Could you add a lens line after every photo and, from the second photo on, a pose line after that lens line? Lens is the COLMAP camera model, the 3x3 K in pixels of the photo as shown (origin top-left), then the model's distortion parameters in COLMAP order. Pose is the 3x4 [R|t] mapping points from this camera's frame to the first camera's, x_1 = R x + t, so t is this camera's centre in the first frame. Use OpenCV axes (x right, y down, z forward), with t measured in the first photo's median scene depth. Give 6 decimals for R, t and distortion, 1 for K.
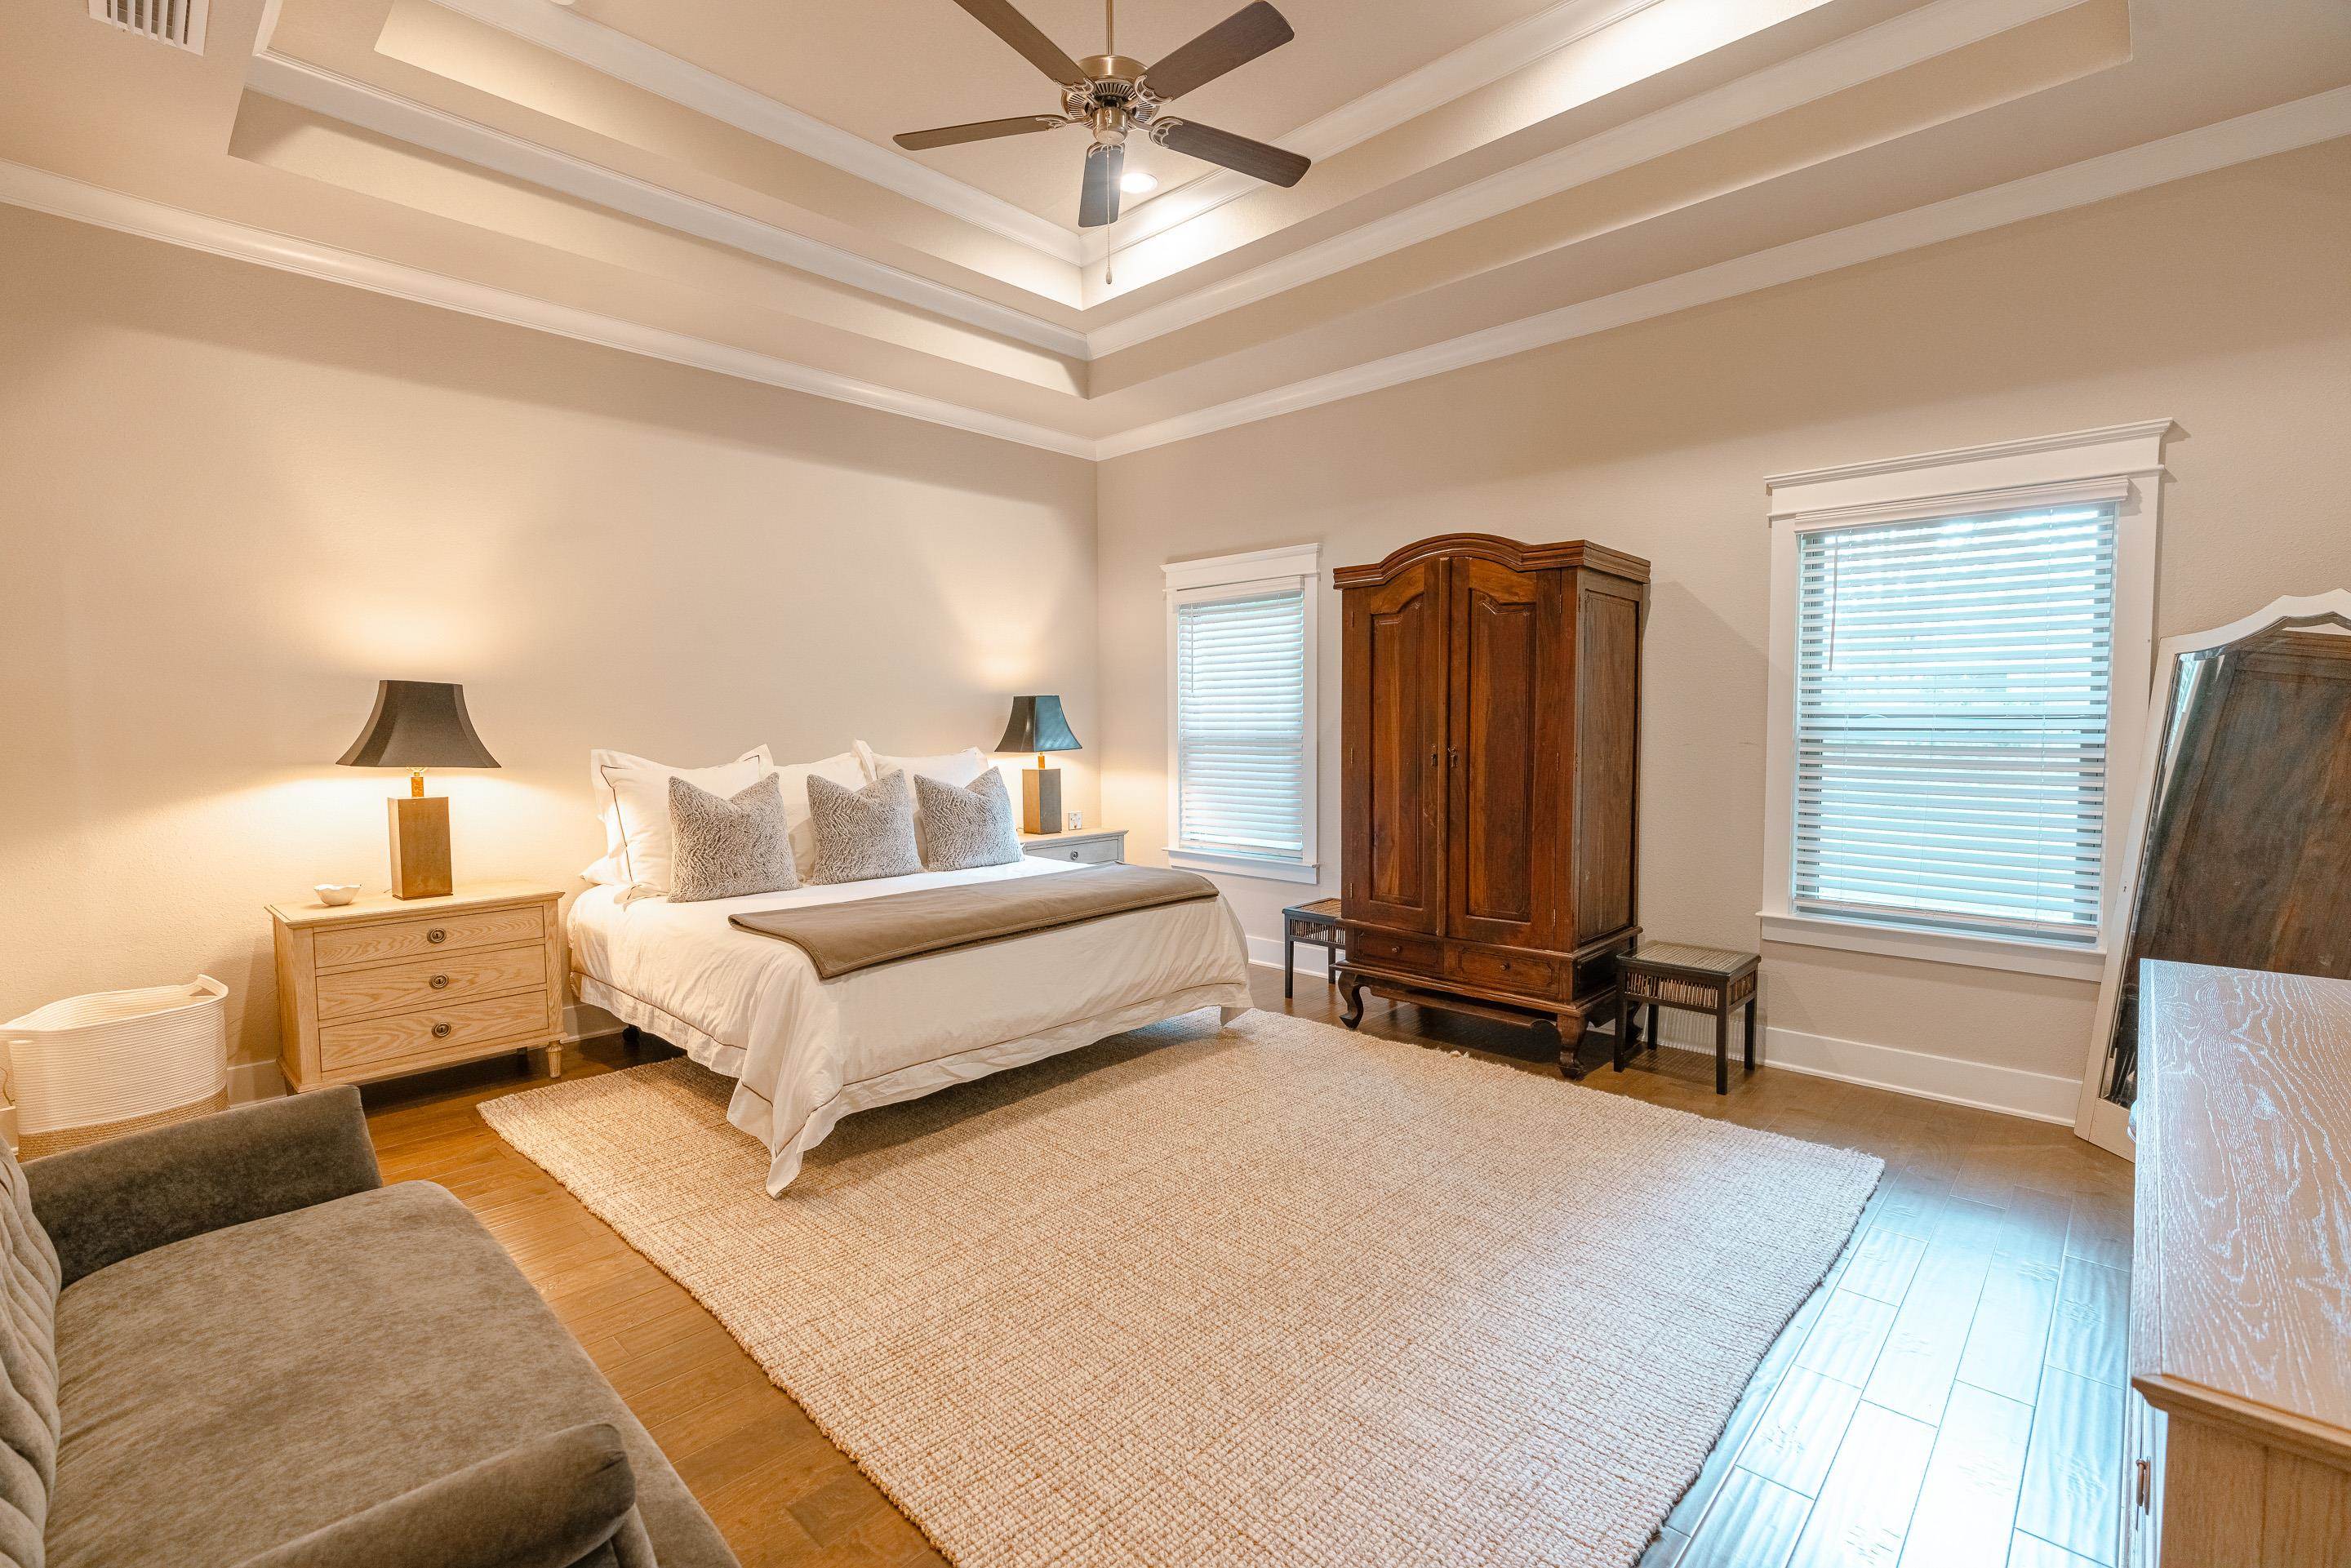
lens RADIAL K [[1053.4, 0, 1167.6], [0, 1053.4, 770.2], [0, 0, 1]] dist [-0.010153, 0.003804]
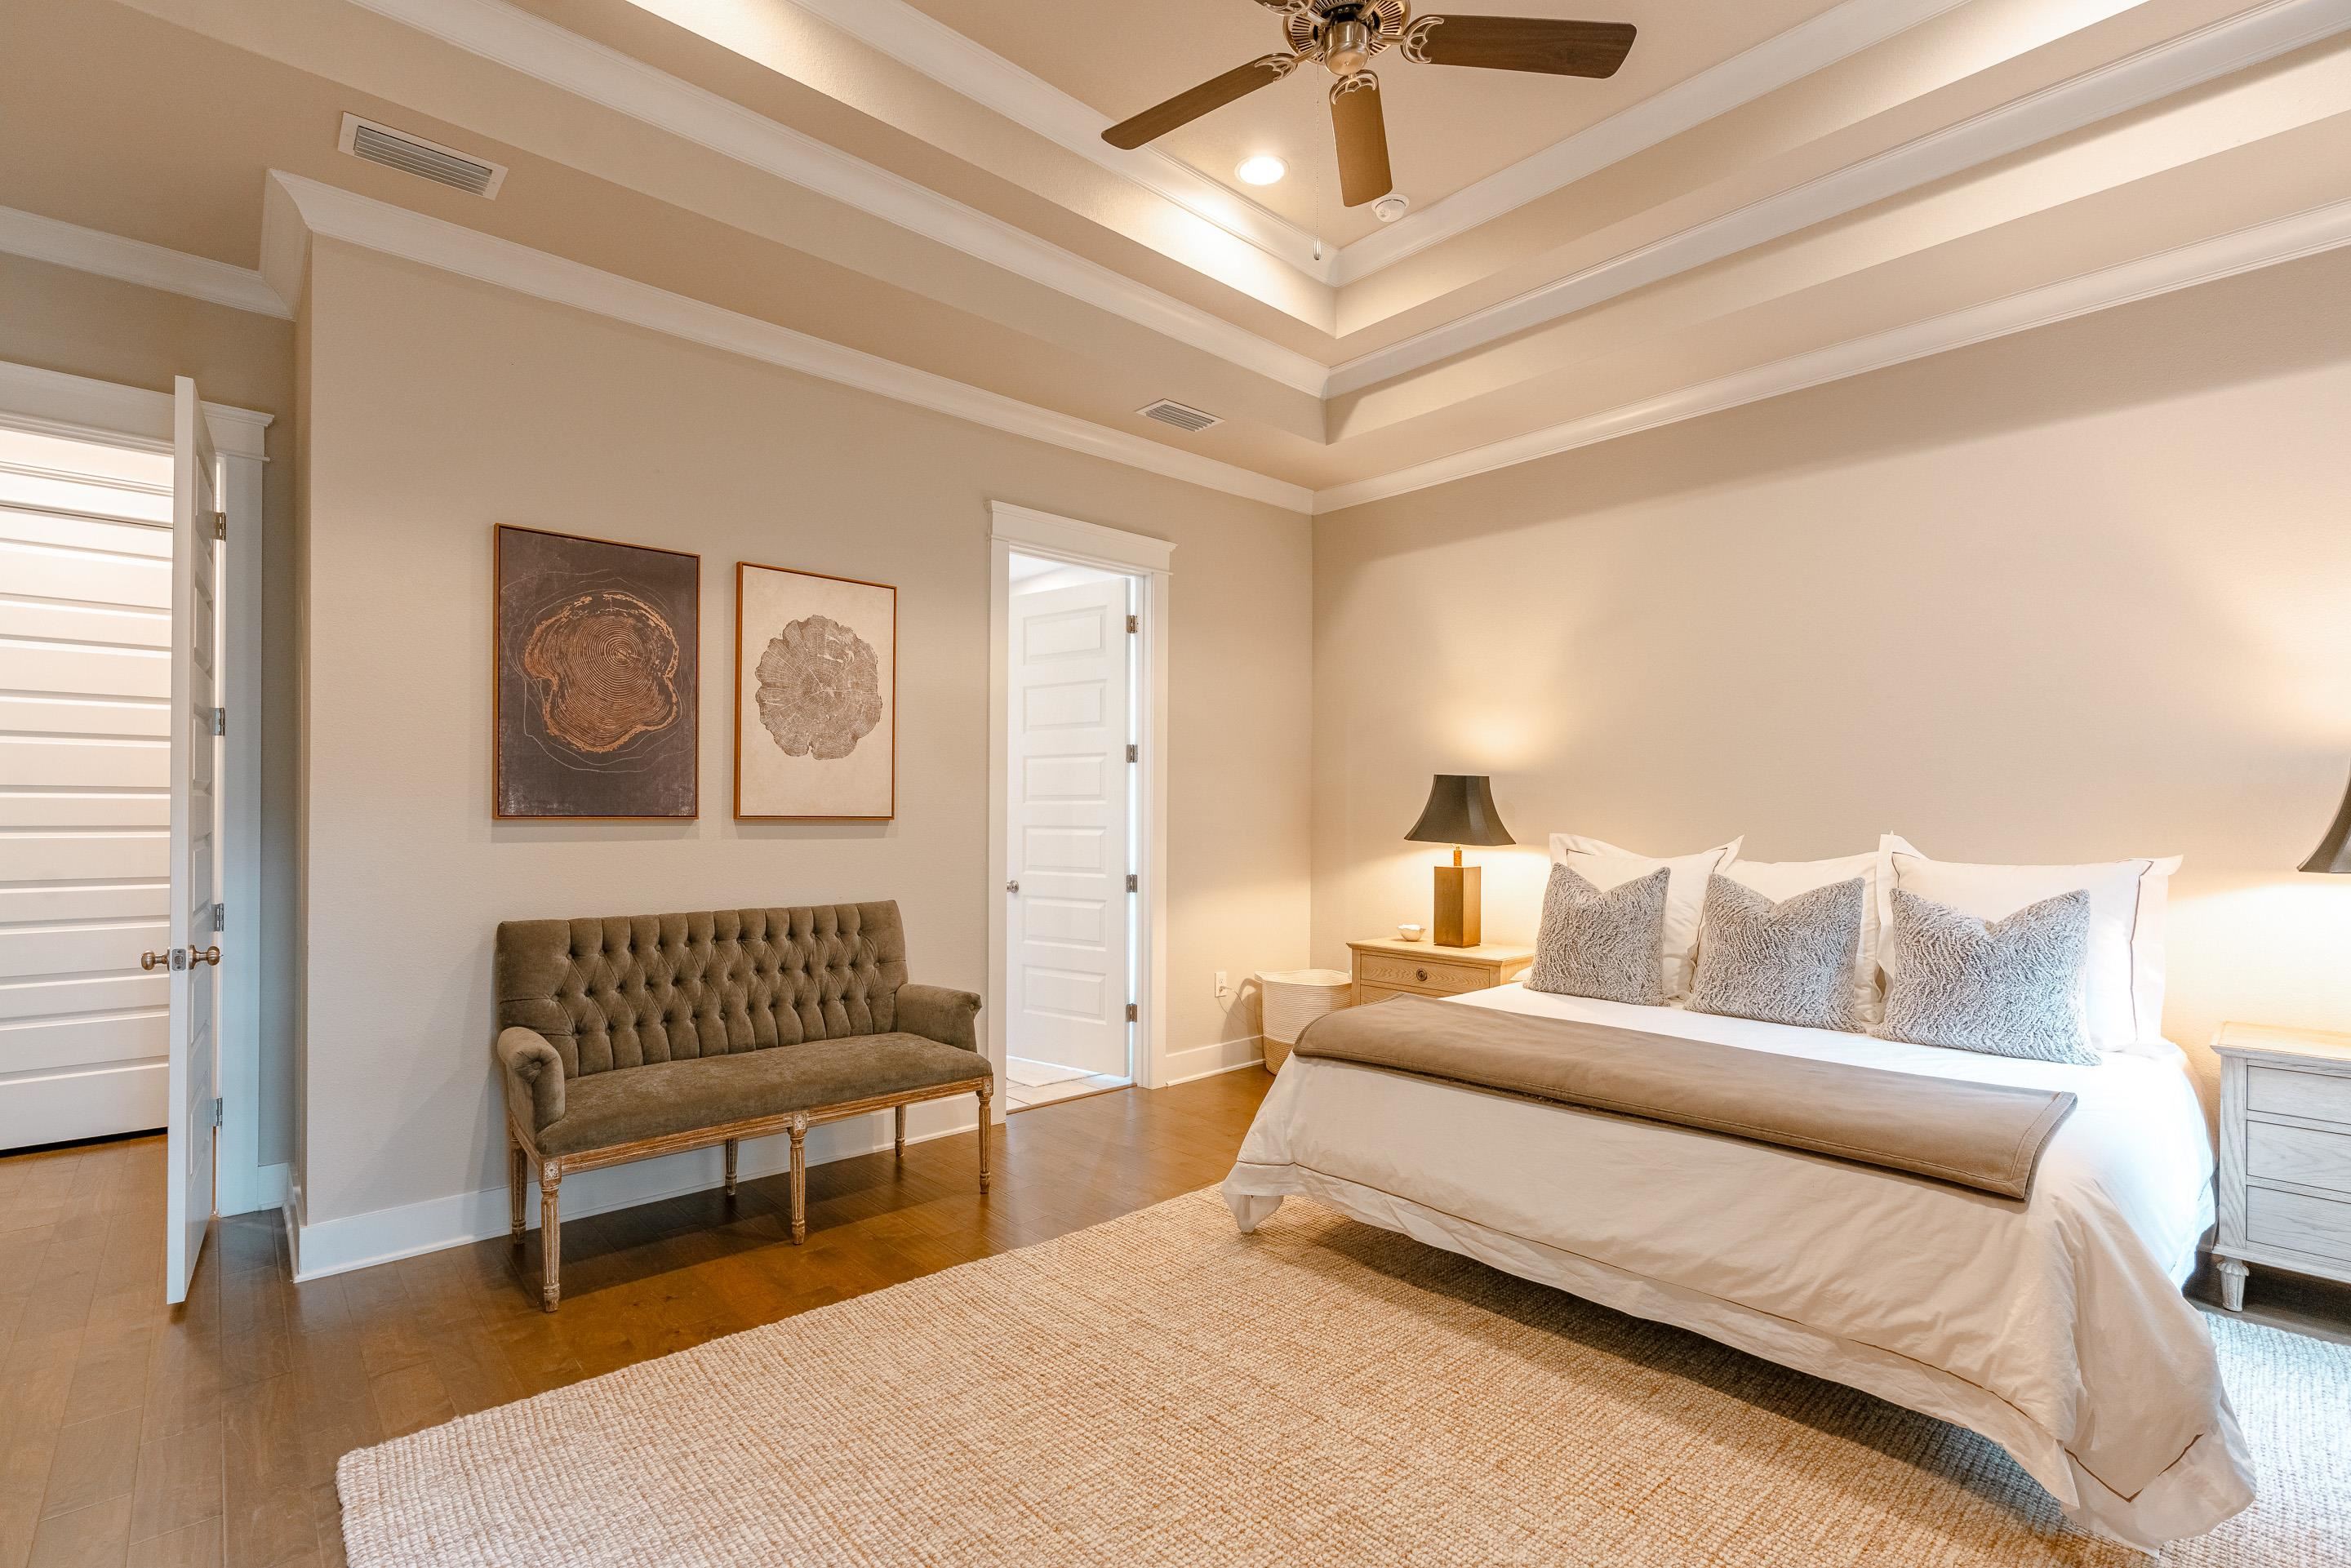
lens RADIAL K [[1053.4, 0, 1165.4], [0, 1053.4, 804.0], [0, 0, 1]] dist [-0.010153, 0.003804]
pose [[-0.070380, -0.002327, -0.997518, 0.571170], [-0.051827, 0.998655, 0.001327, -0.032815], [0.996173, 0.051792, -0.070406, 0.741025]]
